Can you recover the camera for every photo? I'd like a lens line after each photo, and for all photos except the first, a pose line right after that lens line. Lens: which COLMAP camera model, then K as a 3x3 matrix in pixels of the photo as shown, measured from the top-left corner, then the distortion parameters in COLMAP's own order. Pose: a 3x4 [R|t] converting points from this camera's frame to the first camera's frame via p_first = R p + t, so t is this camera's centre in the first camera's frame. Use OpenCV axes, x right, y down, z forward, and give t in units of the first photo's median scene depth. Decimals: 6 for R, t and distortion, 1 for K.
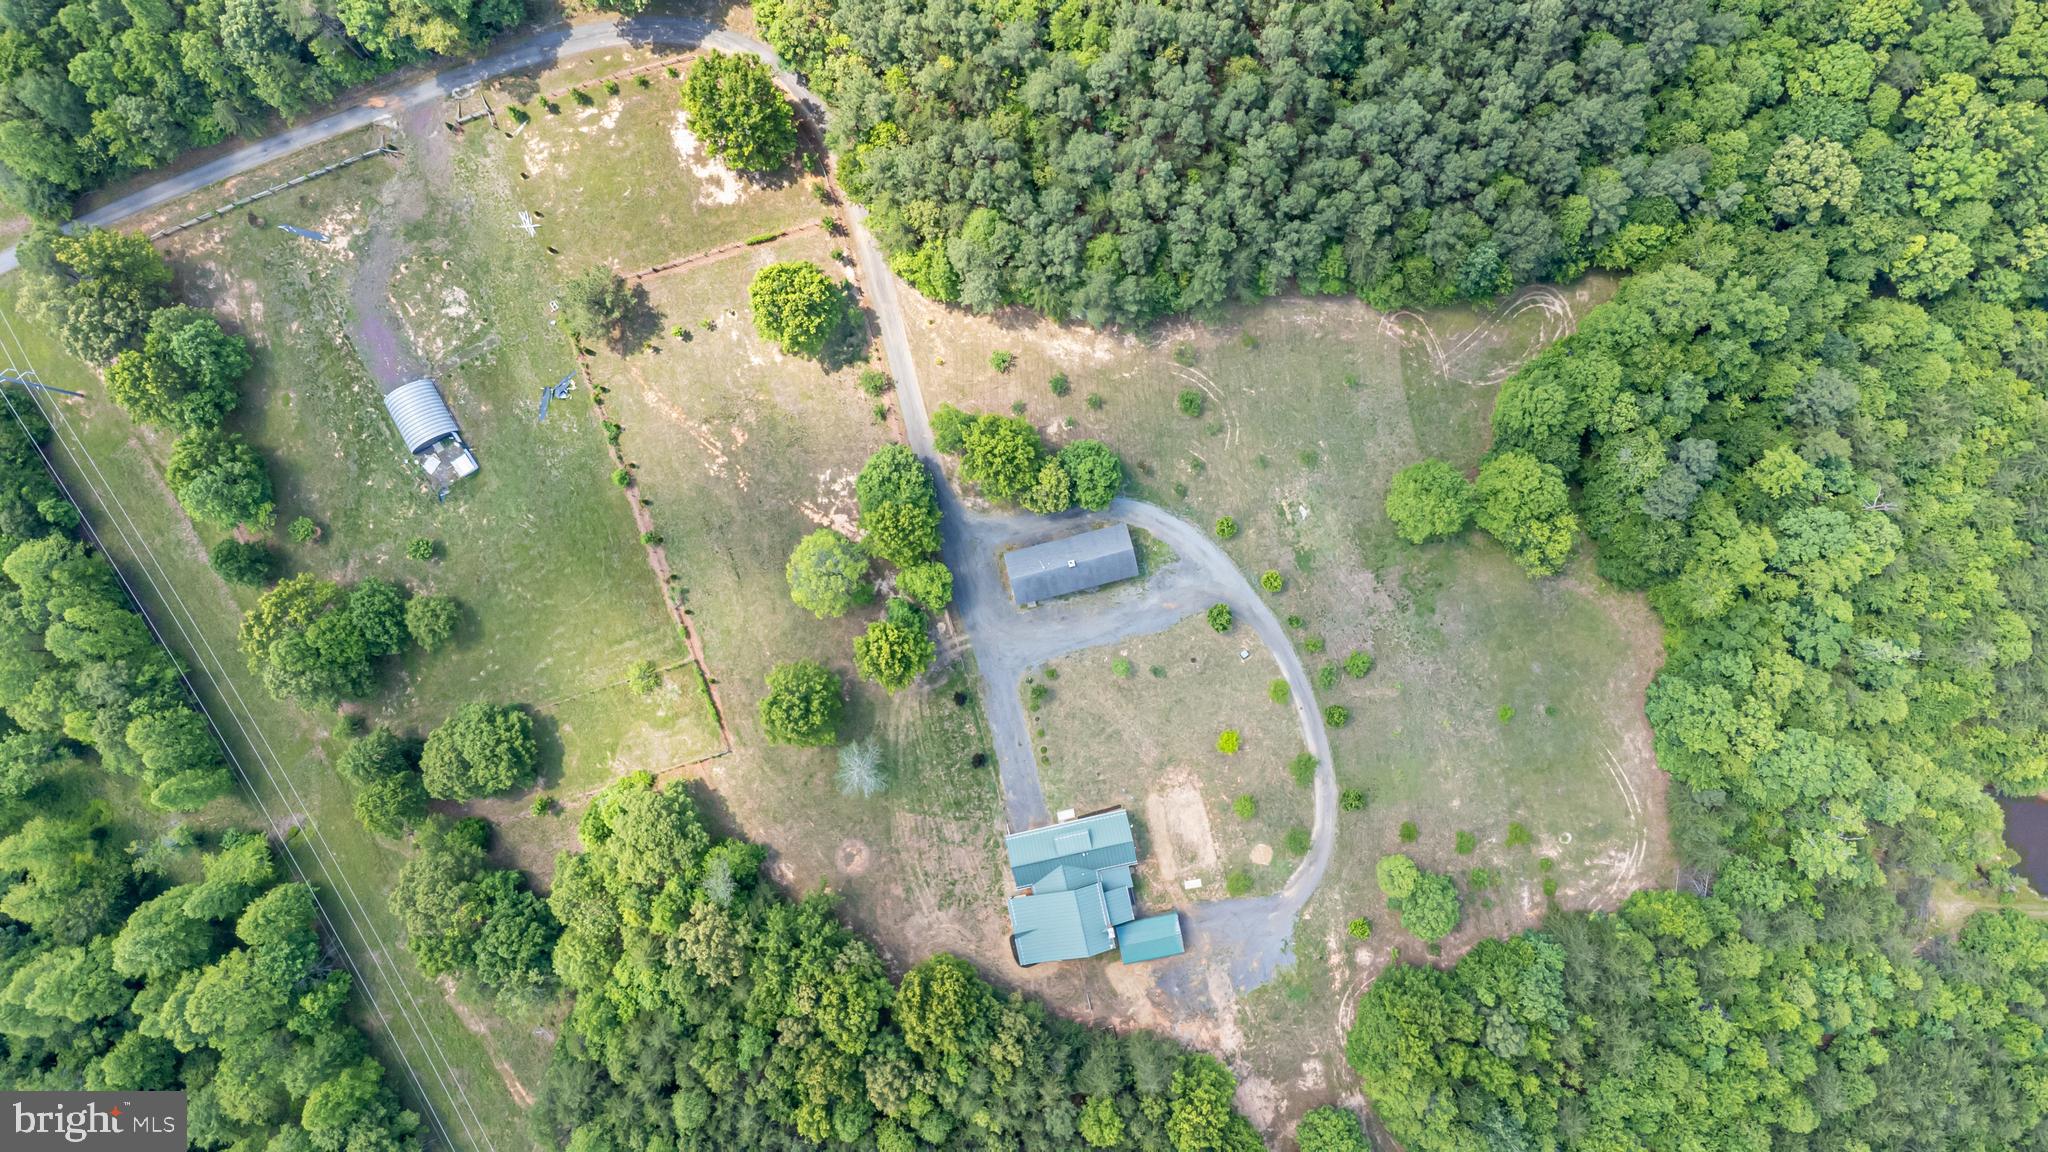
lens RADIAL K [[1525.7, 0, 1026.4], [0, 1525.7, 578.6], [0, 0, 1]] dist [0.026485, 0.050673]
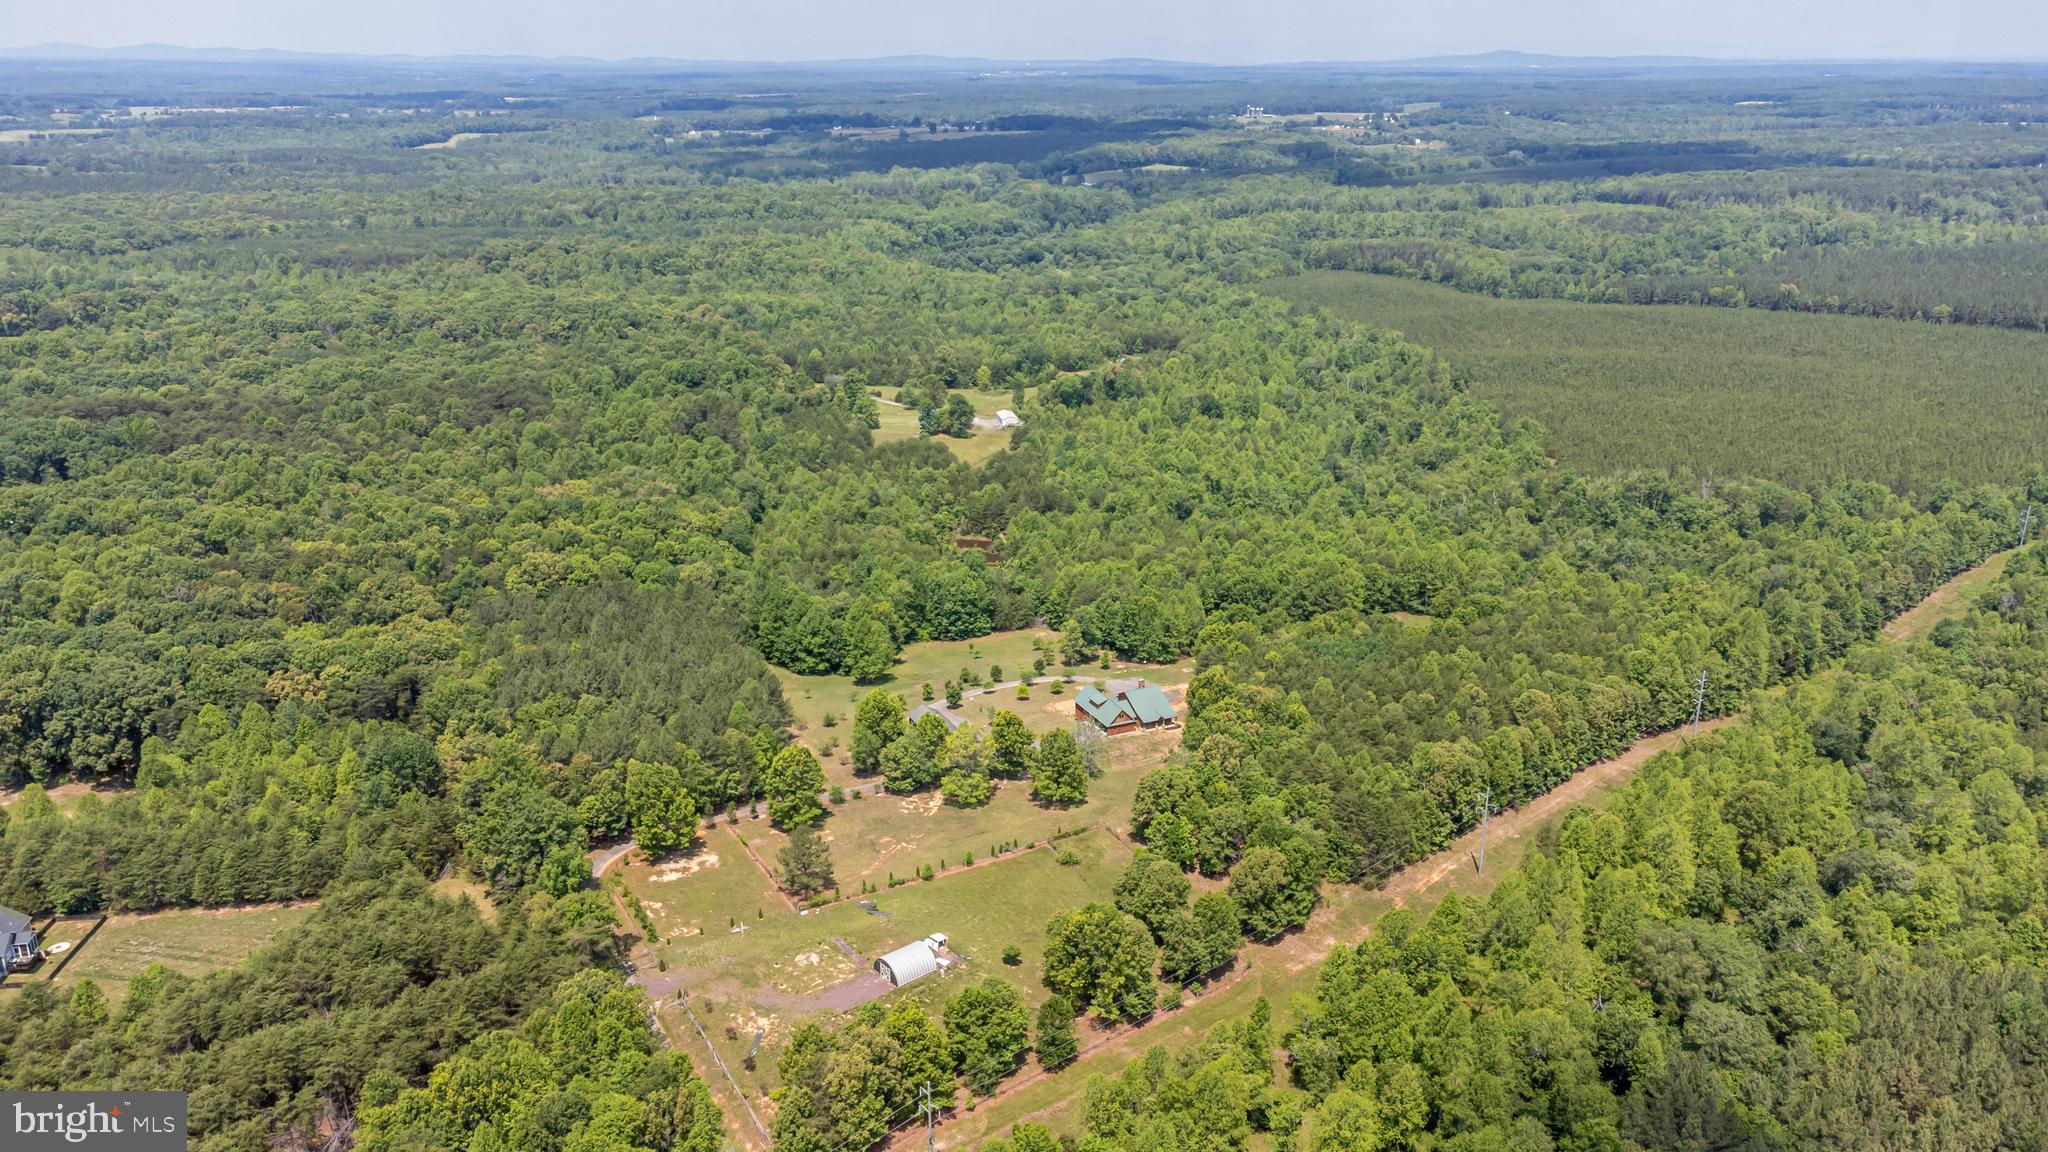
lens RADIAL K [[1543.0, 0, 1017.8], [0, 1543.0, 576.5], [0, 0, 1]] dist [0.078047, -0.001436]
pose [[-0.212292, -0.298318, 0.930558, -1.465561], [0.977153, -0.054824, 0.205347, -0.253408], [-0.010242, 0.952891, 0.303141, 0.334404]]
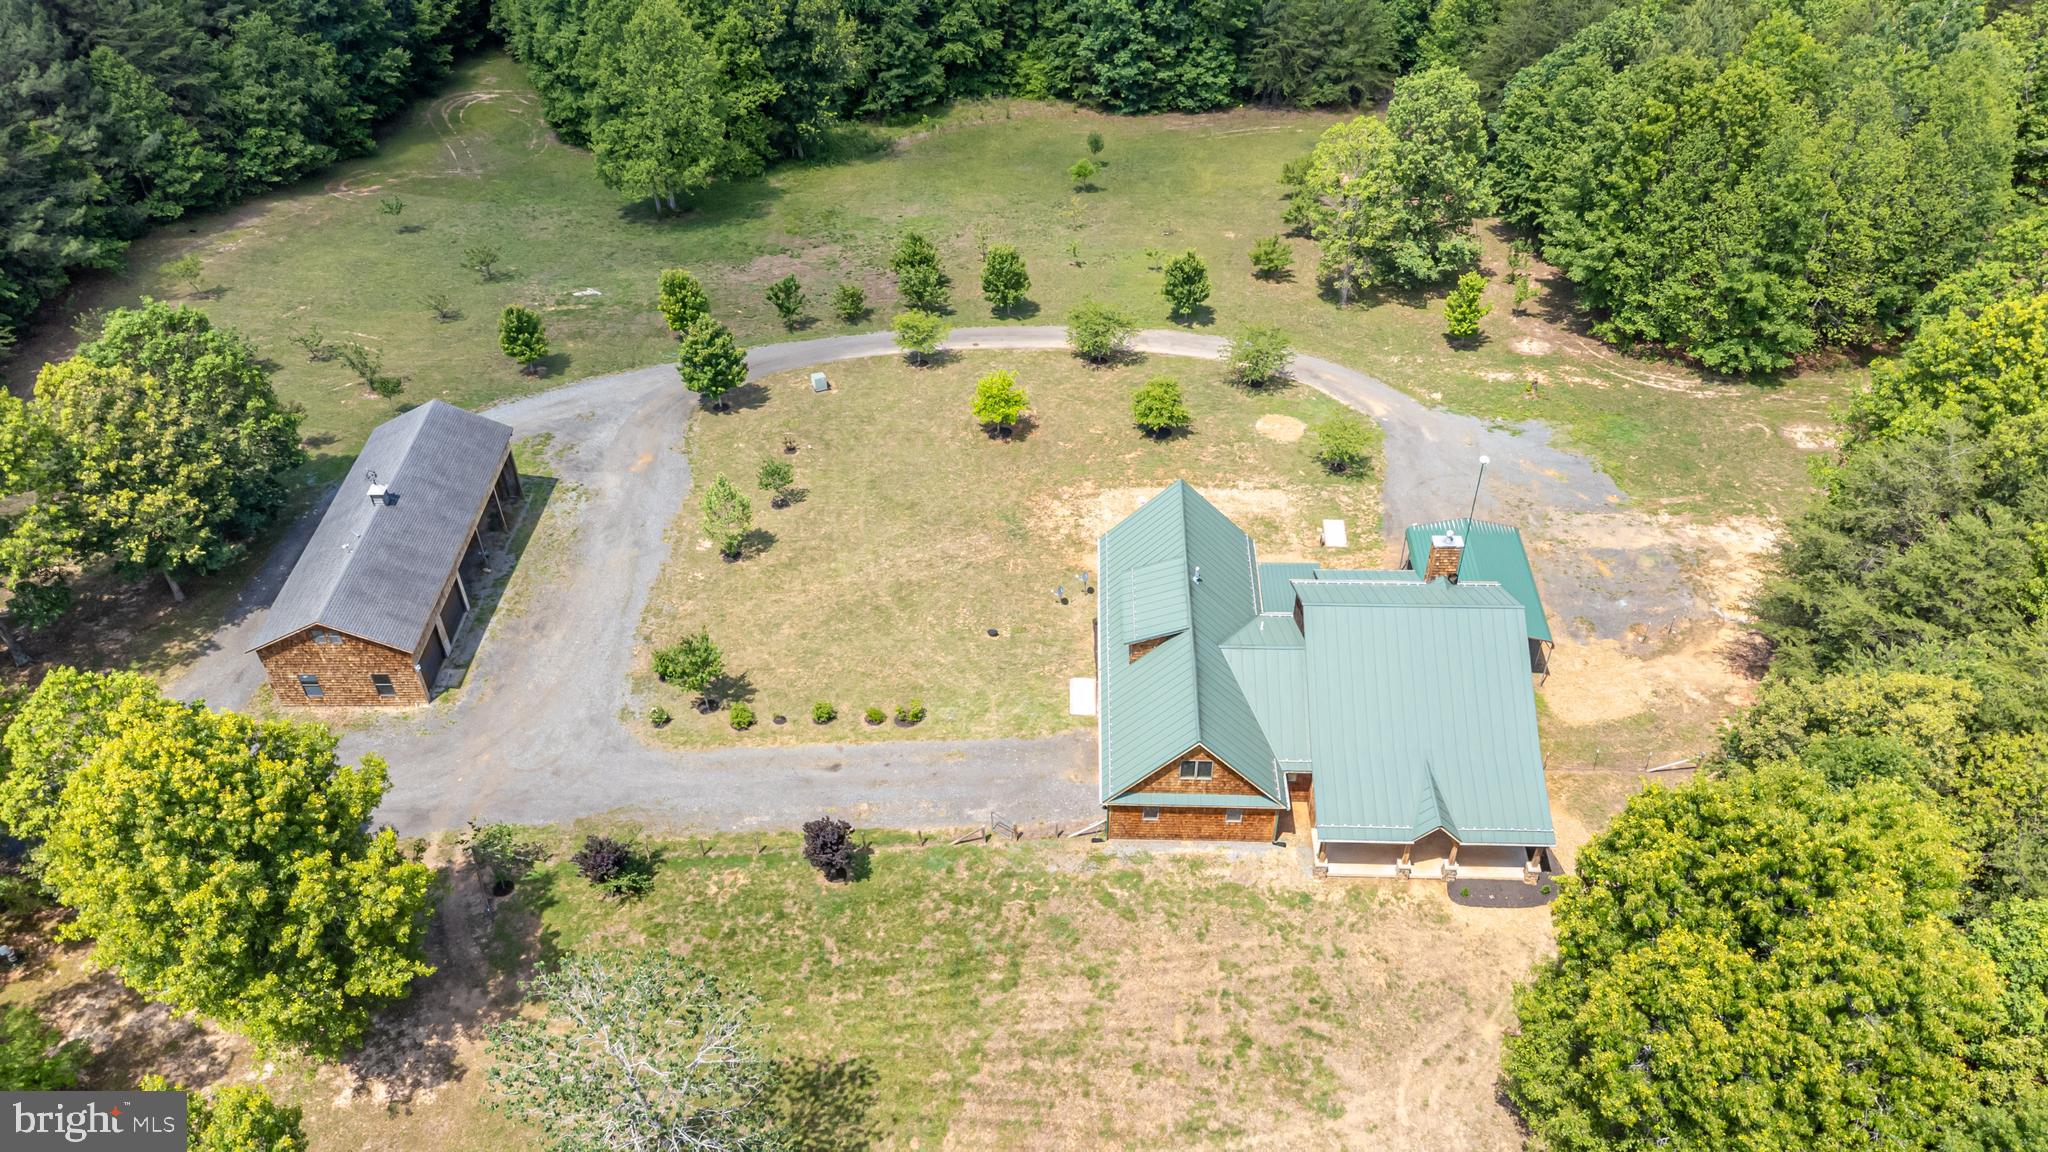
lens RADIAL K [[1523.5, 0, 1024.4], [0, 1523.5, 578.4], [0, 0, 1]] dist [0.063999, -0.039641]
pose [[0.249634, -0.619907, 0.743907, -0.203927], [0.968302, 0.166602, -0.186102, 0.198222], [-0.008571, 0.766785, 0.641847, 0.763755]]
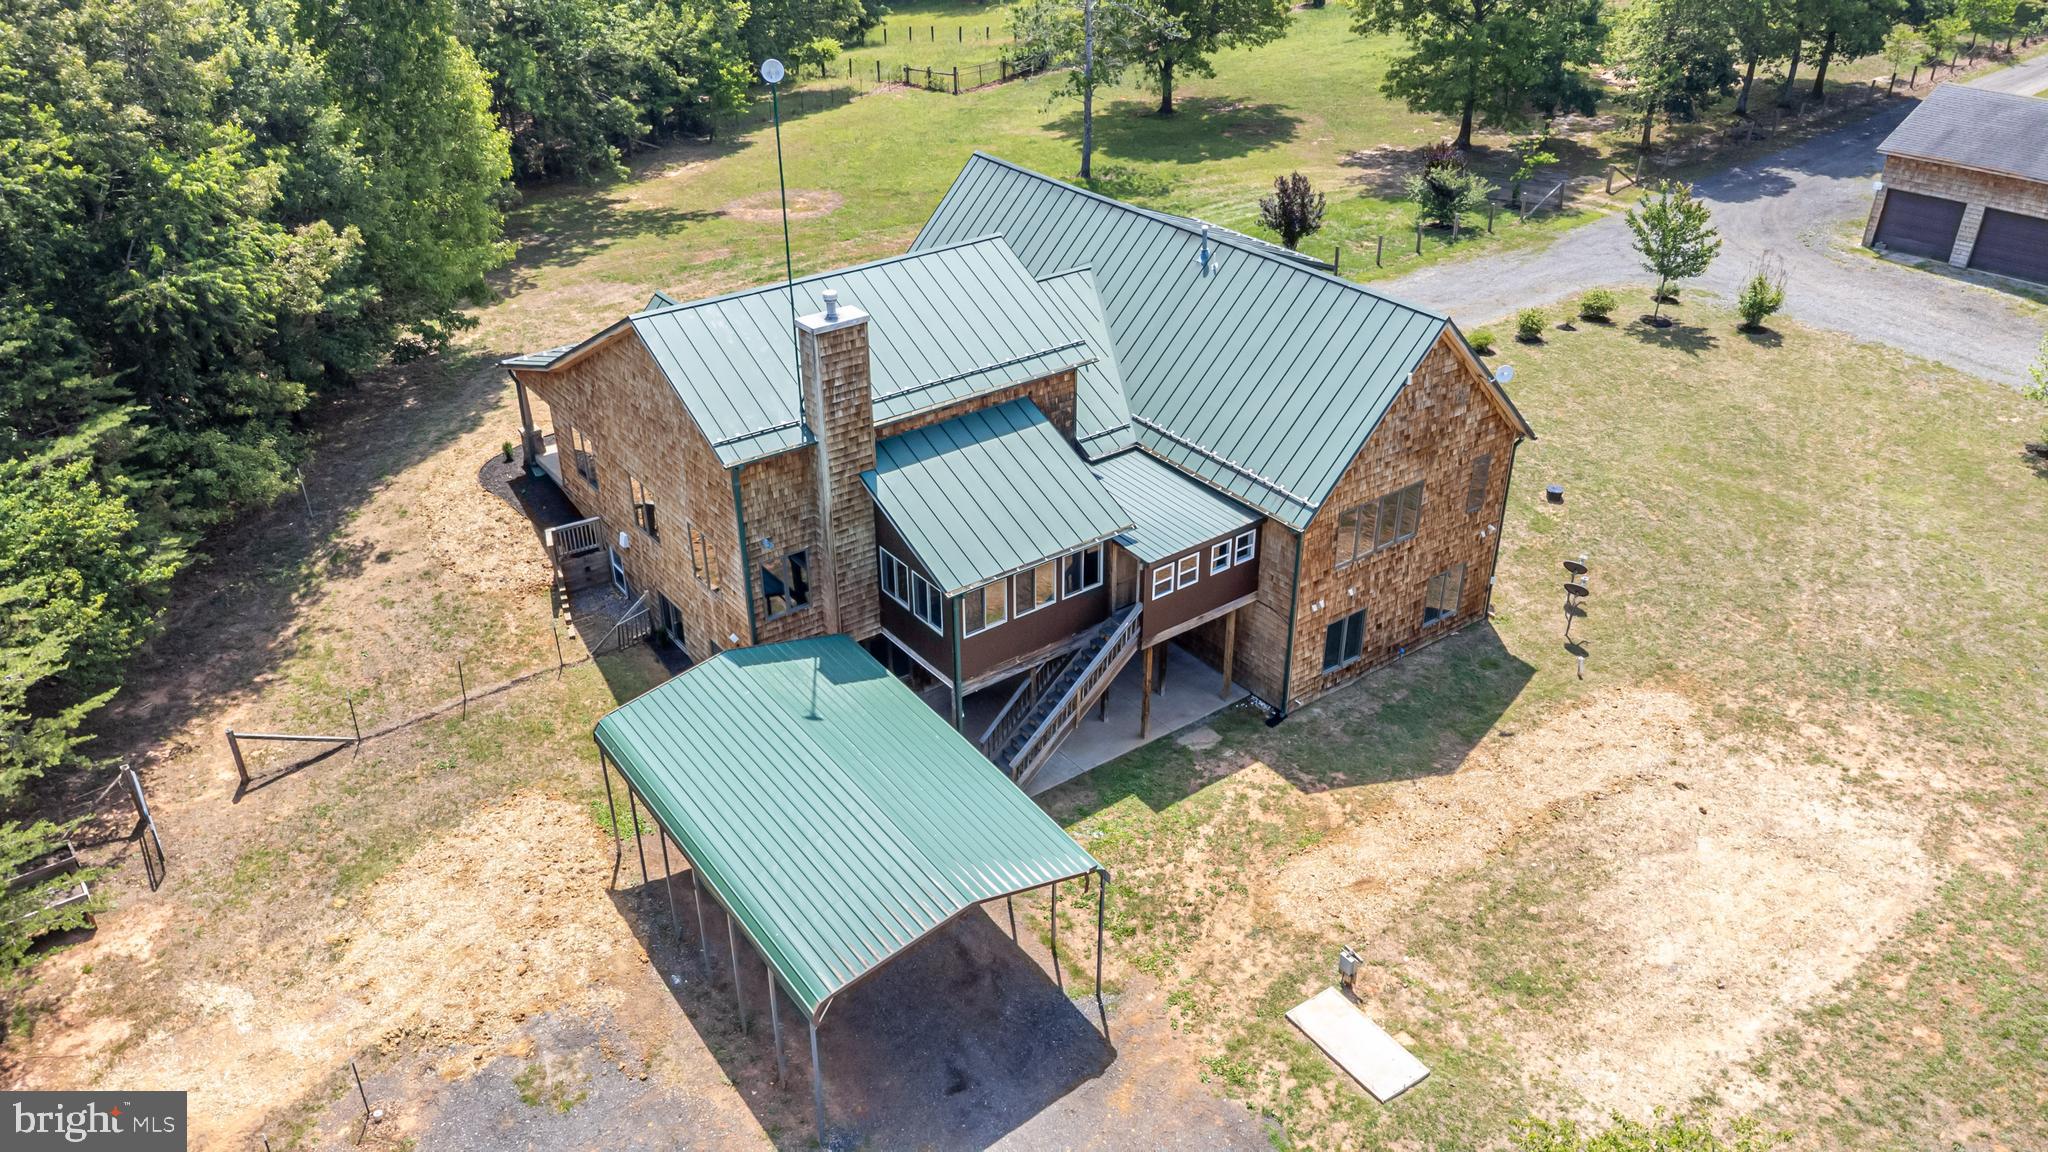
lens RADIAL K [[1525.7, 0, 1026.4], [0, 1525.7, 578.6], [0, 0, 1]] dist [0.026485, 0.050673]
pose [[0.408293, 0.465517, -0.785233, 0.177278], [-0.912795, 0.217680, -0.345572, 0.258851], [0.010060, 0.857851, 0.513799, 0.906864]]
